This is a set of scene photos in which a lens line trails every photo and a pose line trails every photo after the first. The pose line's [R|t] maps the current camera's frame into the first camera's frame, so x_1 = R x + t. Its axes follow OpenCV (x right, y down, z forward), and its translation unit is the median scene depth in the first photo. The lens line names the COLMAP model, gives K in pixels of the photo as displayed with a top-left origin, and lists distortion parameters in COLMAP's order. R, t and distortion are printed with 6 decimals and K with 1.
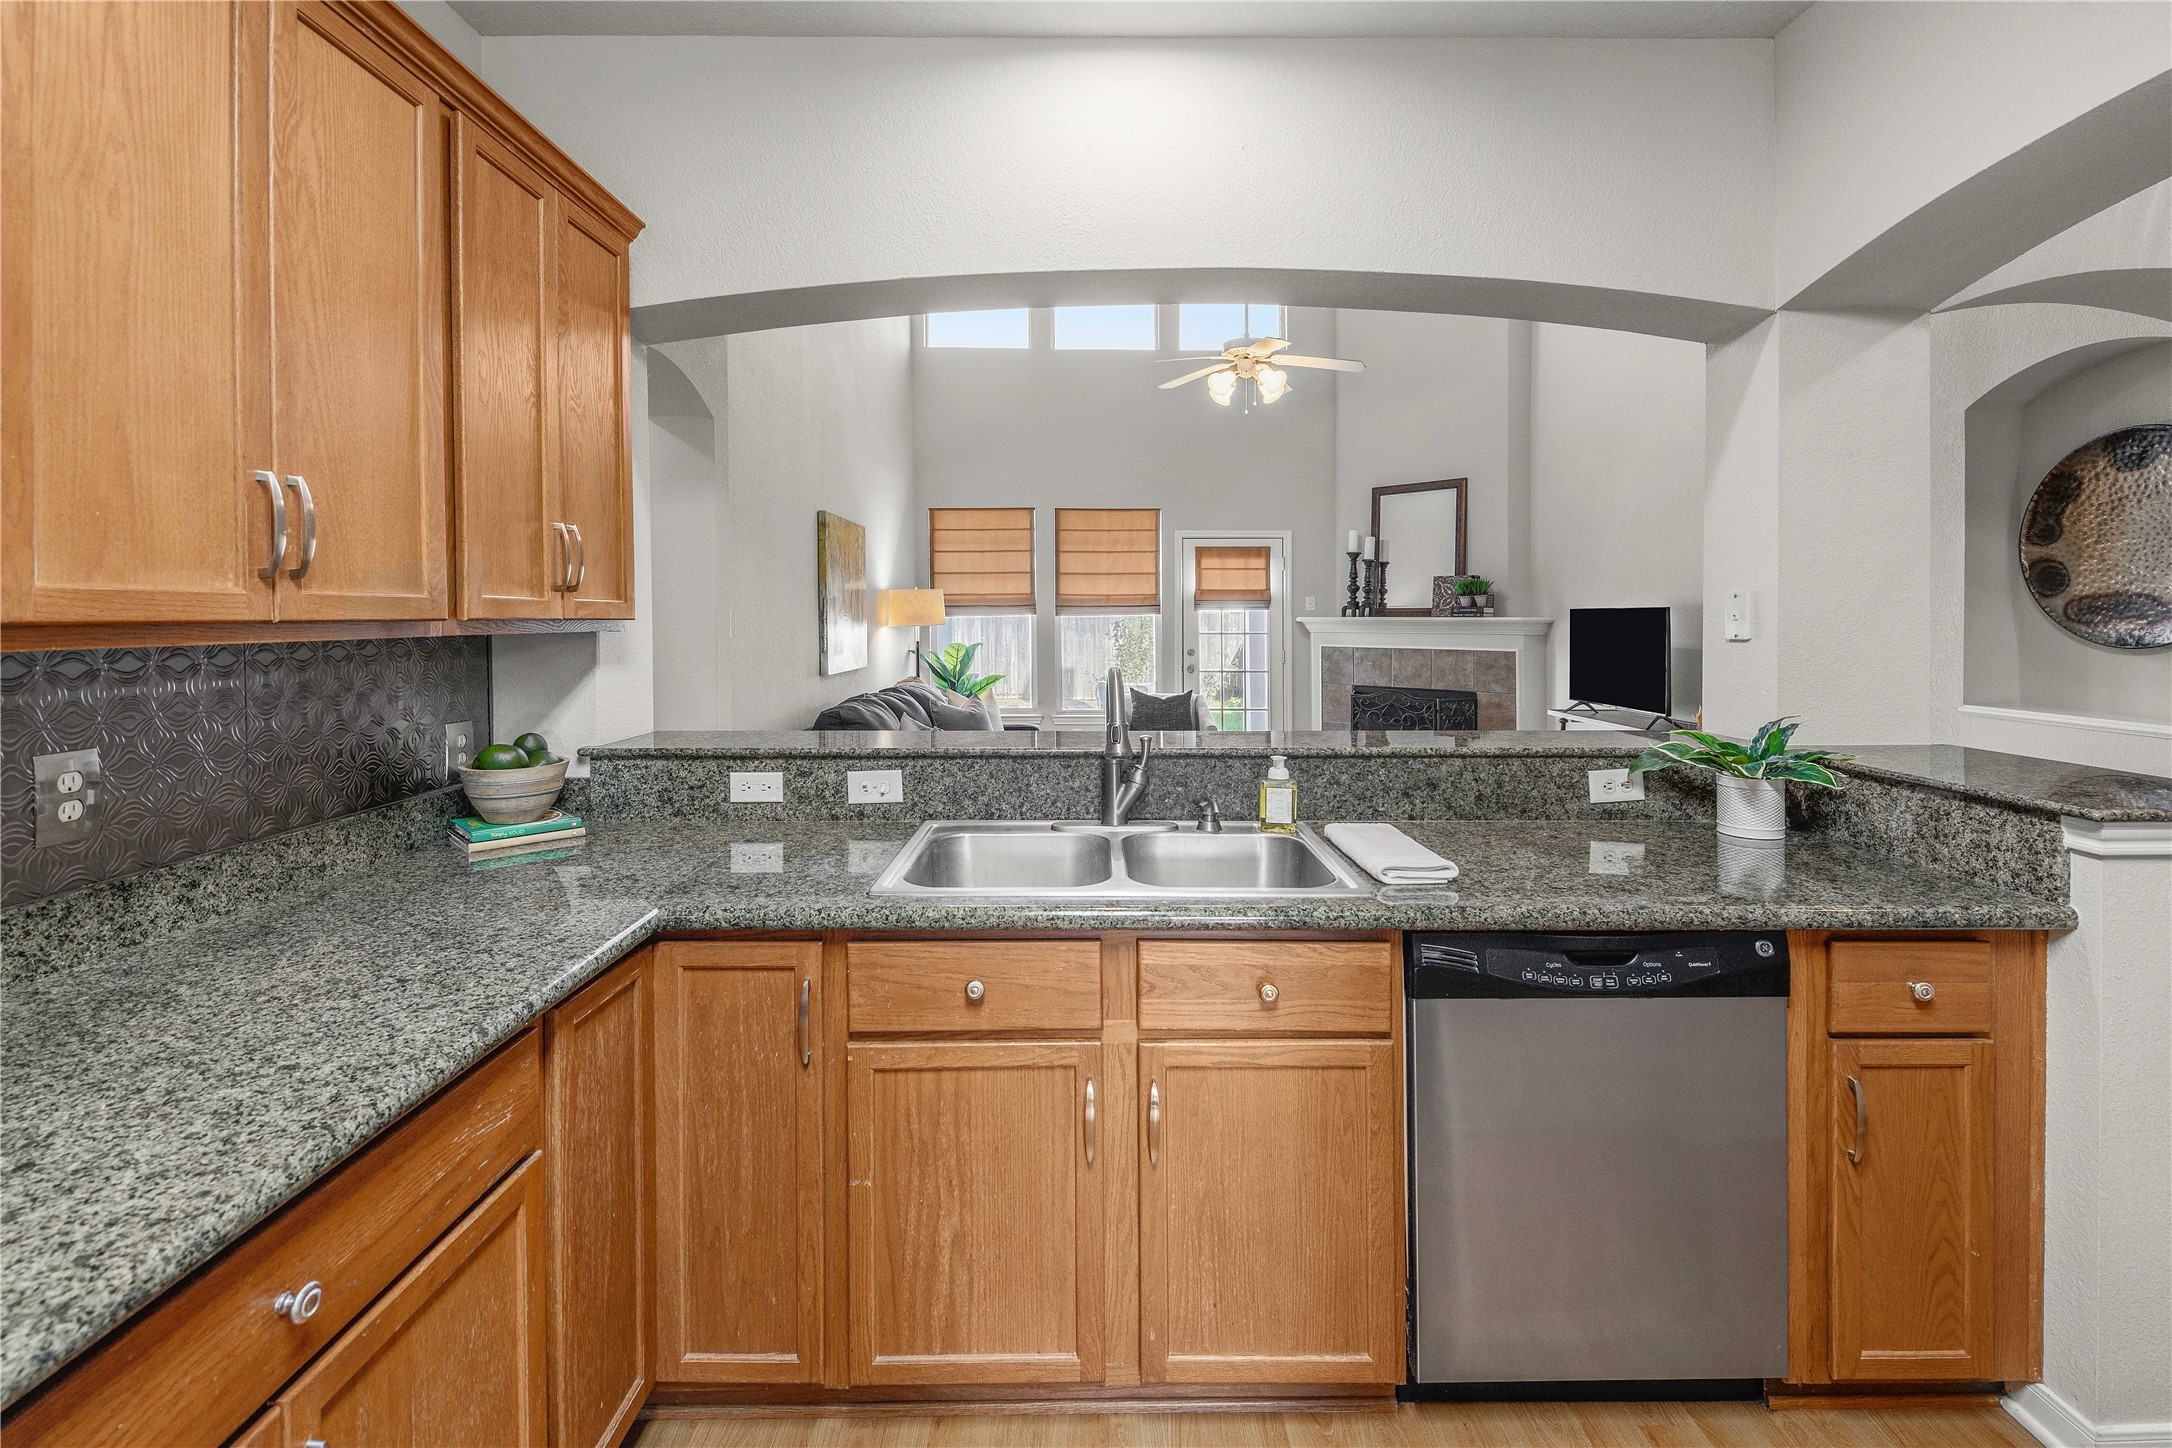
lens RADIAL K [[869.5, 0, 1058.2], [0, 869.5, 641.4], [0, 0, 1]] dist [0.009409, -0.000036]
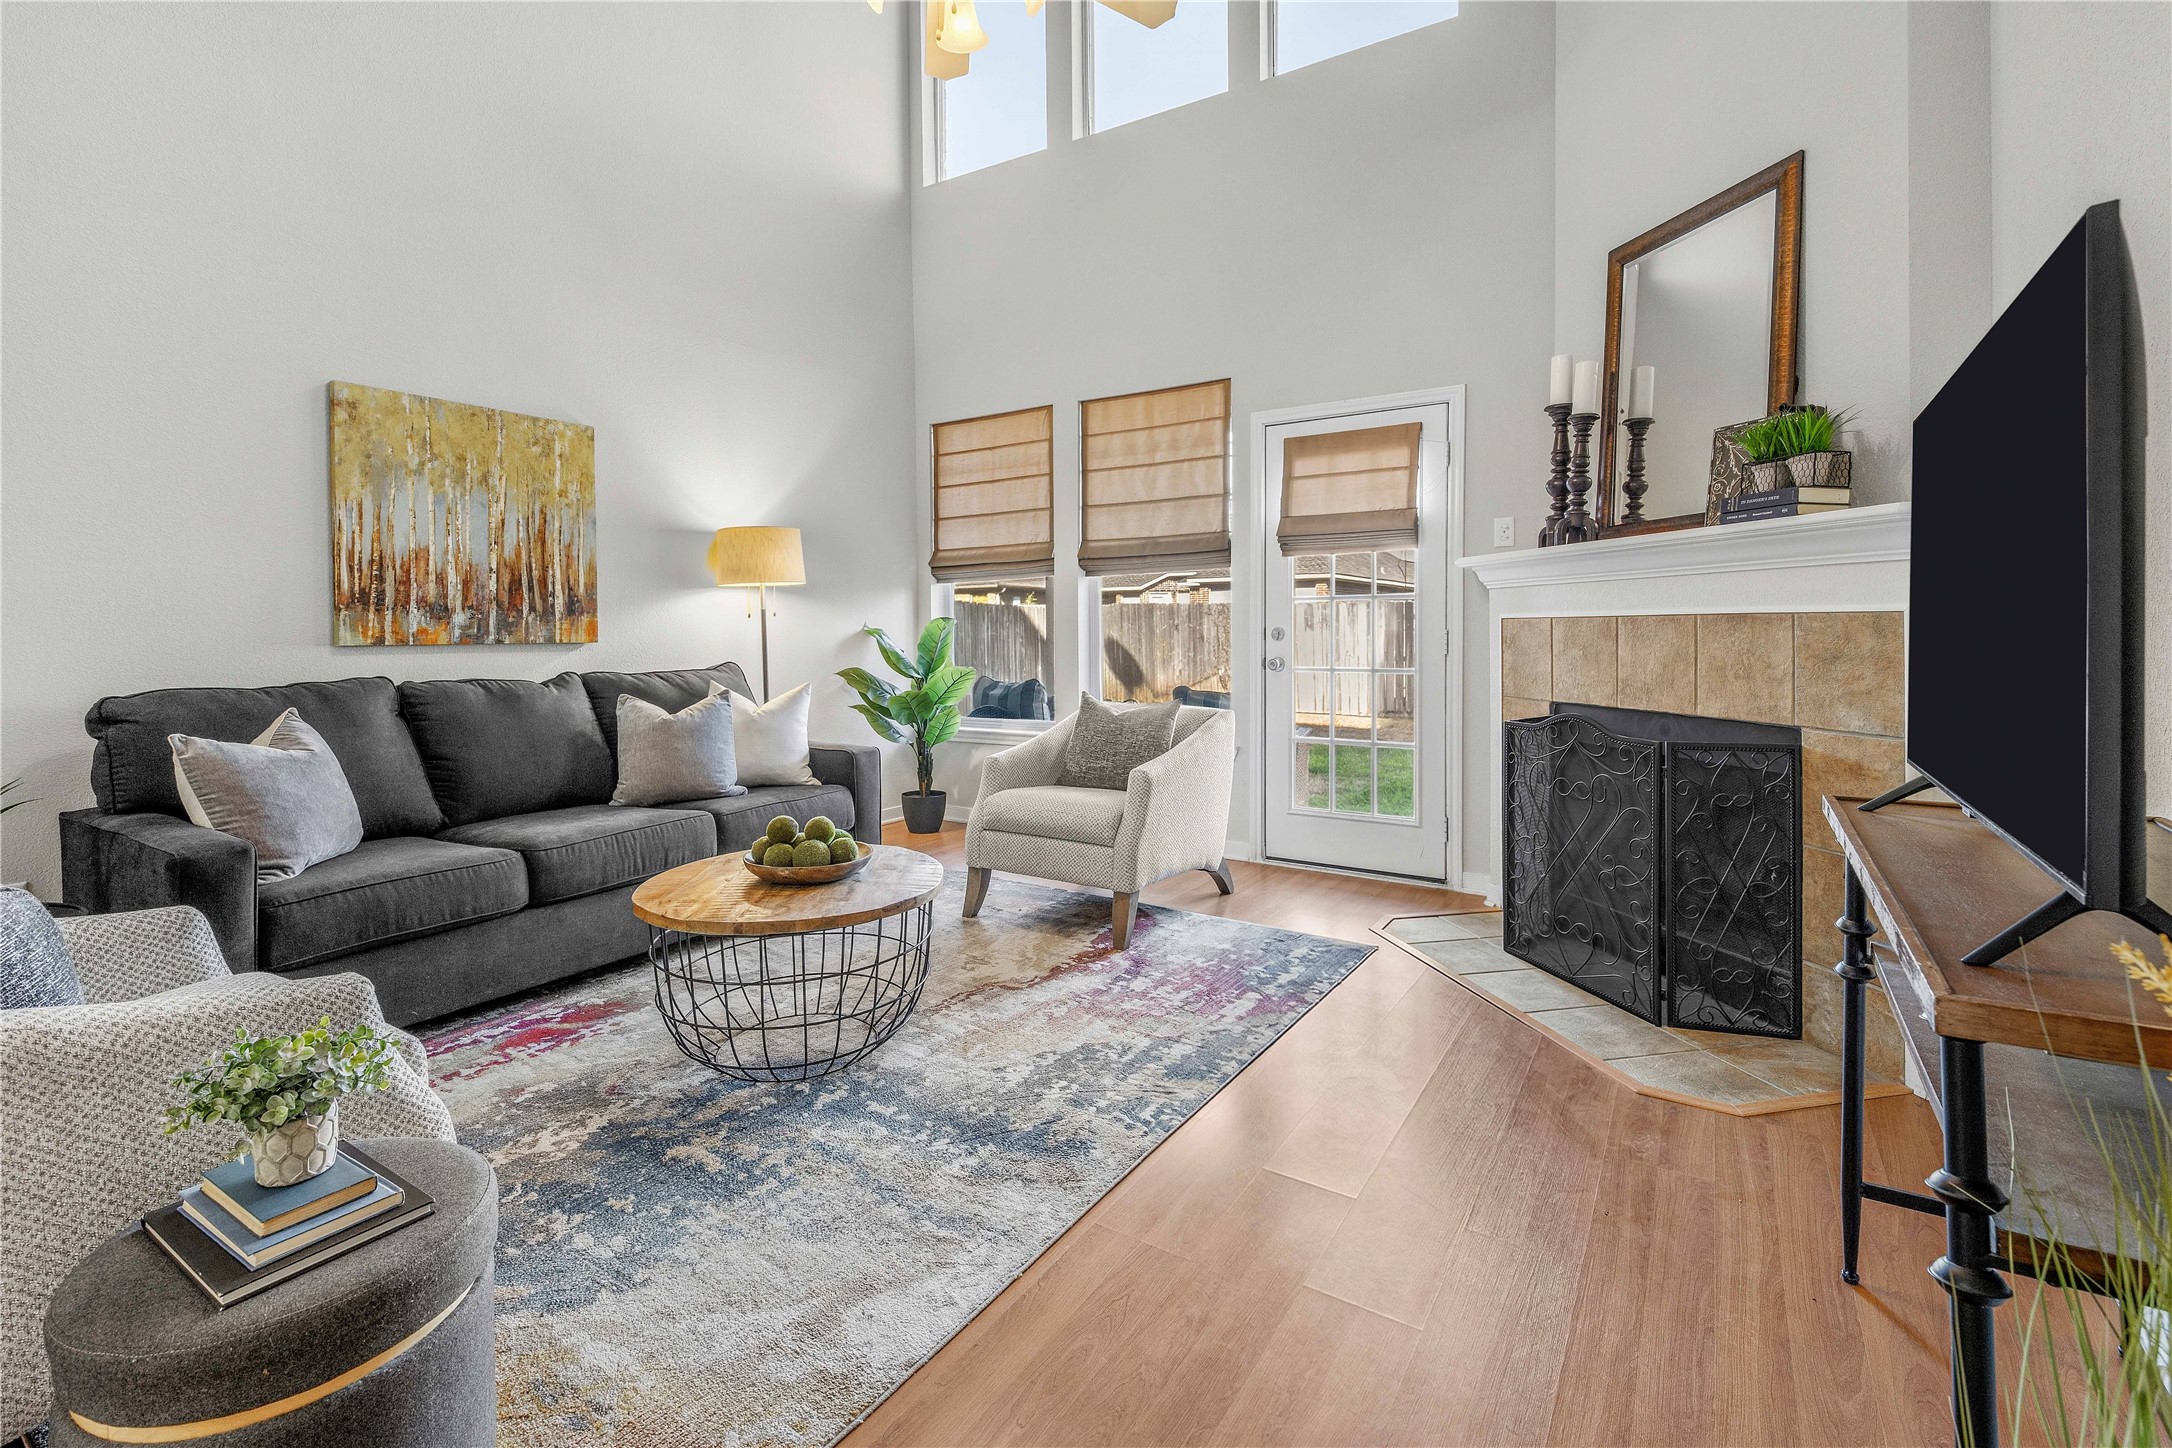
lens RADIAL K [[931.0, 0, 1177.4], [0, 931.0, 649.8], [0, 0, 1]] dist [0.002933, -0.000406]
pose [[0.871926, 0.005137, -0.489611, 0.654175], [-0.008135, 0.999959, -0.003995, 0.043854], [0.489571, 0.007466, 0.871932, 0.787858]]
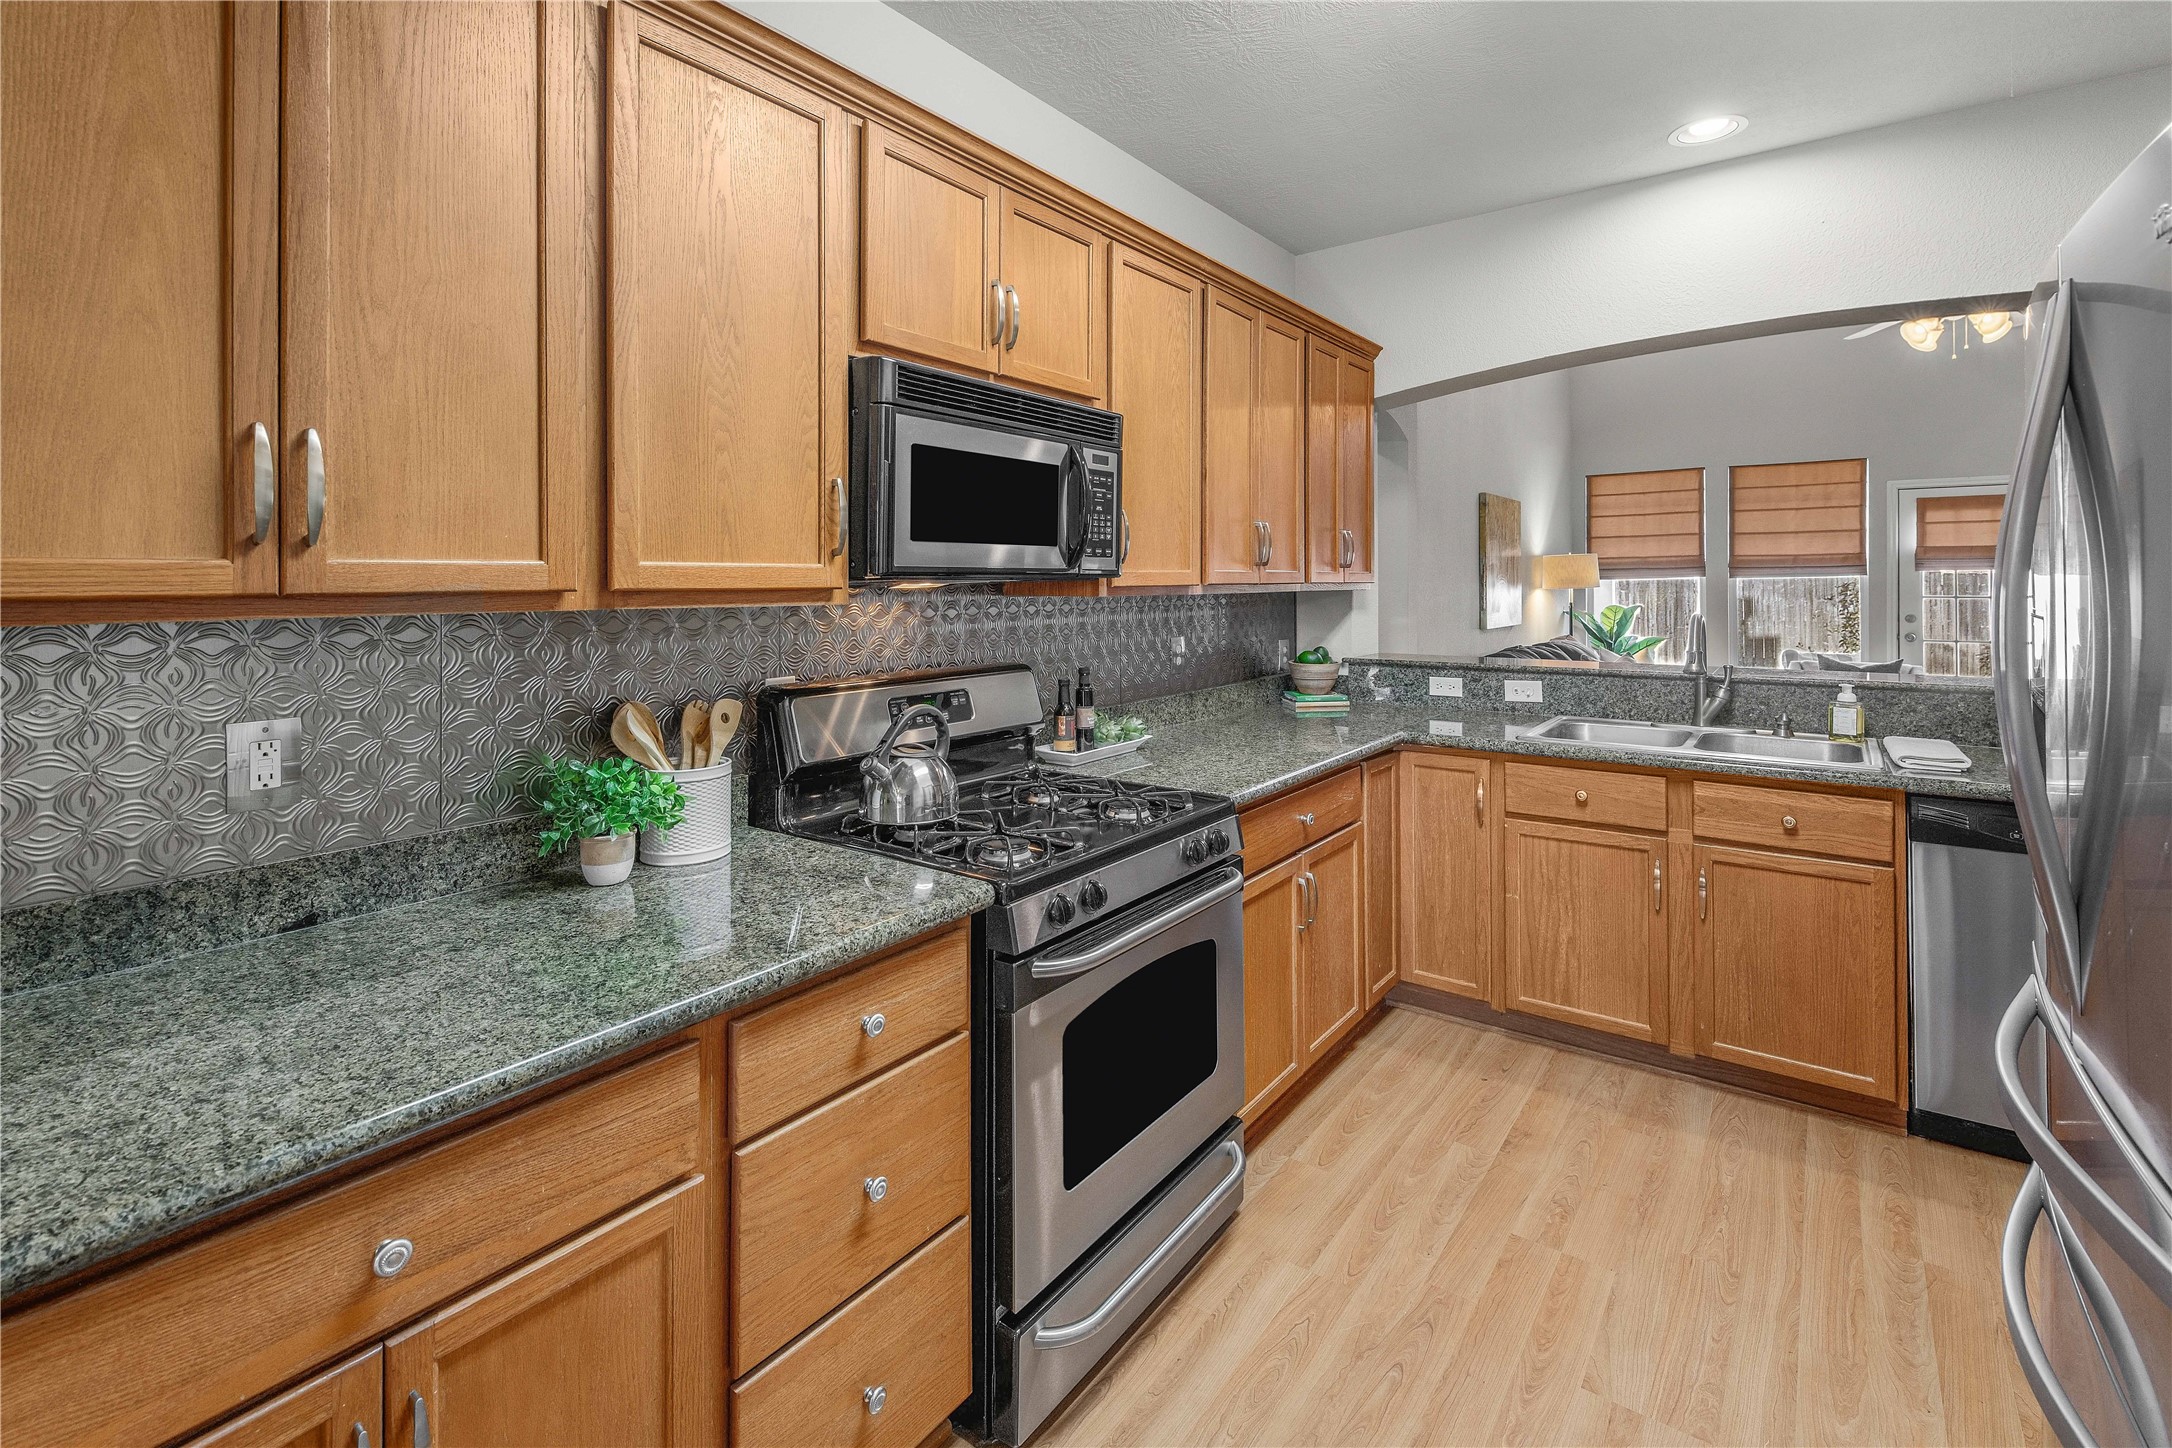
lens RADIAL K [[912.2, 0, 1150.4], [0, 912.2, 589.4], [0, 0, 1]] dist [0.000321, -0.000272]
pose [[0.821642, -0.000752, -0.570003, 0.079466], [-0.009889, 0.999830, -0.015574, 0.009265], [0.569918, 0.018433, 0.821495, -0.334238]]
